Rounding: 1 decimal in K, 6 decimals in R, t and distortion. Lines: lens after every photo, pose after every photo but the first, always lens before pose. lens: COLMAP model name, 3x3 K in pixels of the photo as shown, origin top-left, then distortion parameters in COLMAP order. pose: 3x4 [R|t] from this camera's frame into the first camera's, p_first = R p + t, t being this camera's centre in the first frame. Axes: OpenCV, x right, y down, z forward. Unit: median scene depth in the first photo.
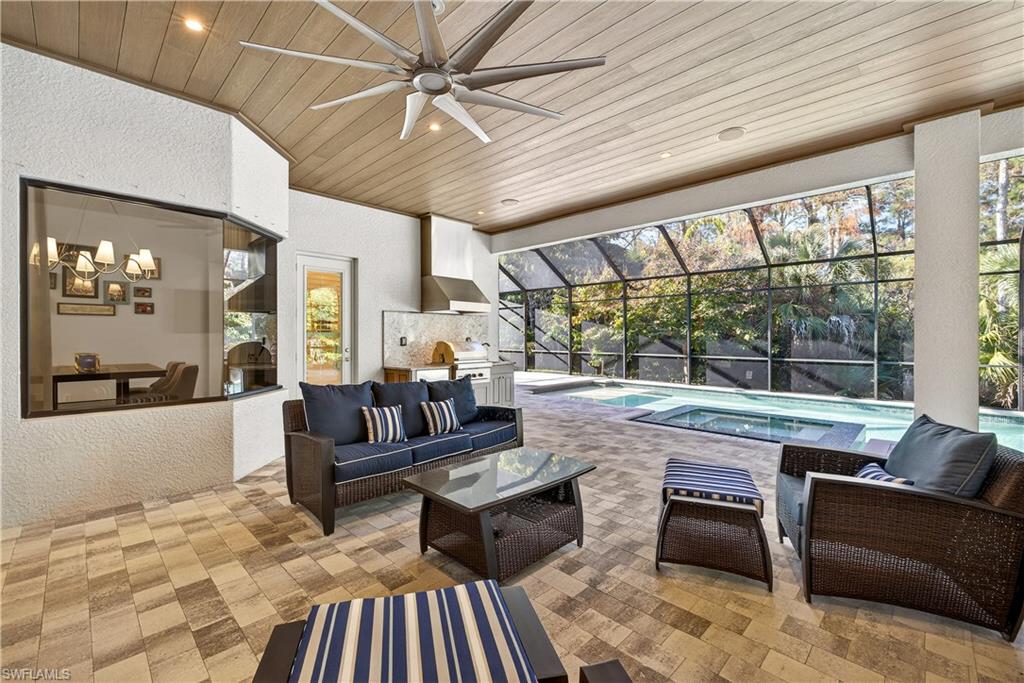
lens RADIAL K [[430.7, 0, 512.0], [0, 430.7, 341.5], [0, 0, 1]] dist [0.002145, 0.000370]
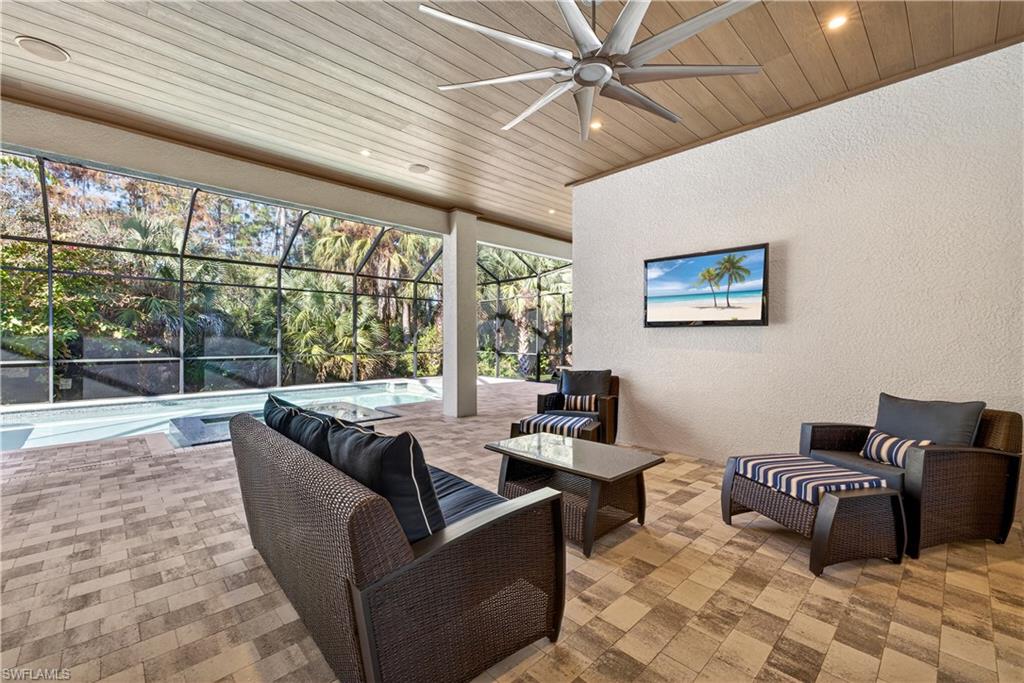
lens RADIAL K [[419.5, 0, 510.5], [0, 419.5, 356.8], [0, 0, 1]] dist [0.018327, 0.000065]
pose [[0.035860, -0.049763, 0.998117, -0.509207], [0.007386, 0.998745, 0.049529, -0.005072], [-0.999330, 0.005596, 0.036183, 0.506469]]
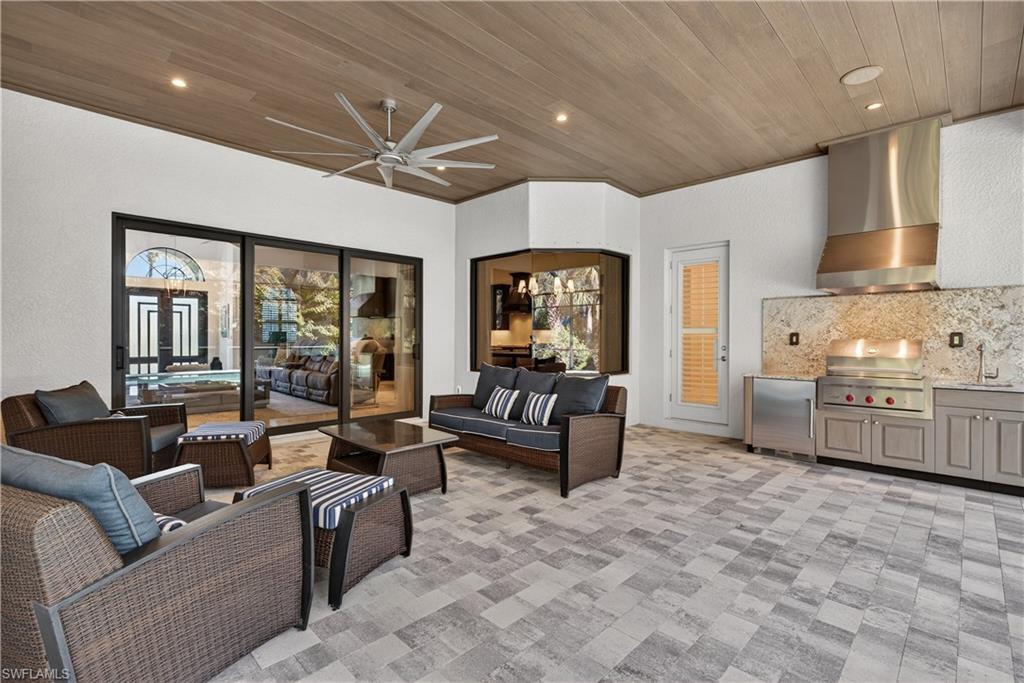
lens RADIAL K [[465.3, 0, 506.2], [0, 465.3, 340.9], [0, 0, 1]] dist [-0.001443, -0.000082]
pose [[-0.007166, 0.015542, -0.999854, 0.643621], [-0.014737, 0.999769, 0.015646, -0.000995], [0.999866, 0.014847, -0.006936, 0.634167]]
